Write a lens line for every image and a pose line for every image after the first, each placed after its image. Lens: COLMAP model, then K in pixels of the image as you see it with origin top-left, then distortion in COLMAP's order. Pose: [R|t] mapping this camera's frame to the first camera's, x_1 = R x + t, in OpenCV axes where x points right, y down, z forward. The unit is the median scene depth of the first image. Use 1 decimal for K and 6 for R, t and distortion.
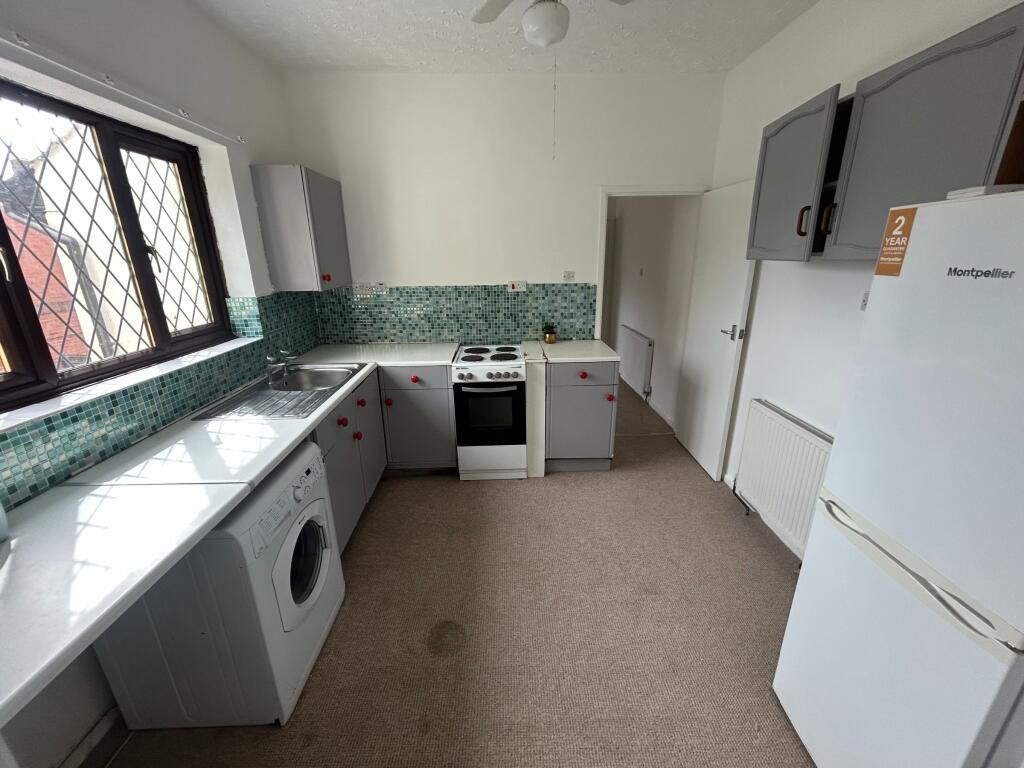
lens RADIAL K [[413.2, 0, 512.0], [0, 413.2, 384.0], [0, 0, 1]] dist [0.001477, -0.000206]
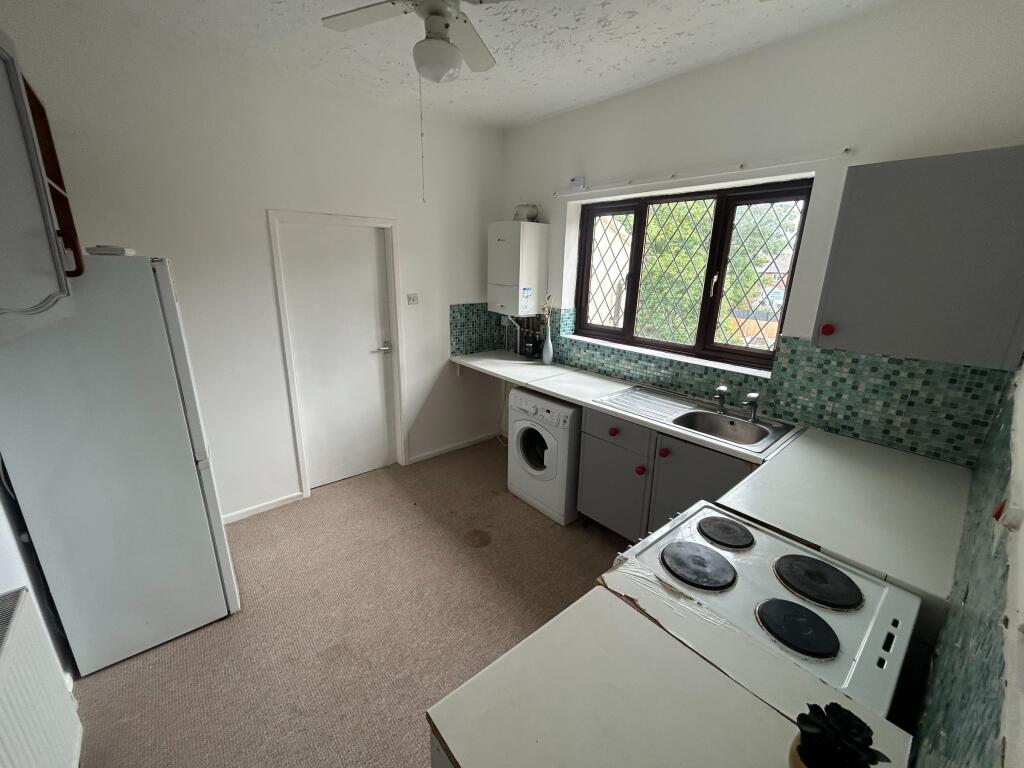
lens RADIAL K [[413.2, 0, 512.0], [0, 413.2, 384.0], [0, 0, 1]] dist [0.001477, -0.000206]
pose [[-0.775247, 0.177517, -0.606201, 0.544487], [-0.200826, 0.840634, 0.502995, -0.619609], [0.598883, 0.511686, -0.616049, 1.711354]]
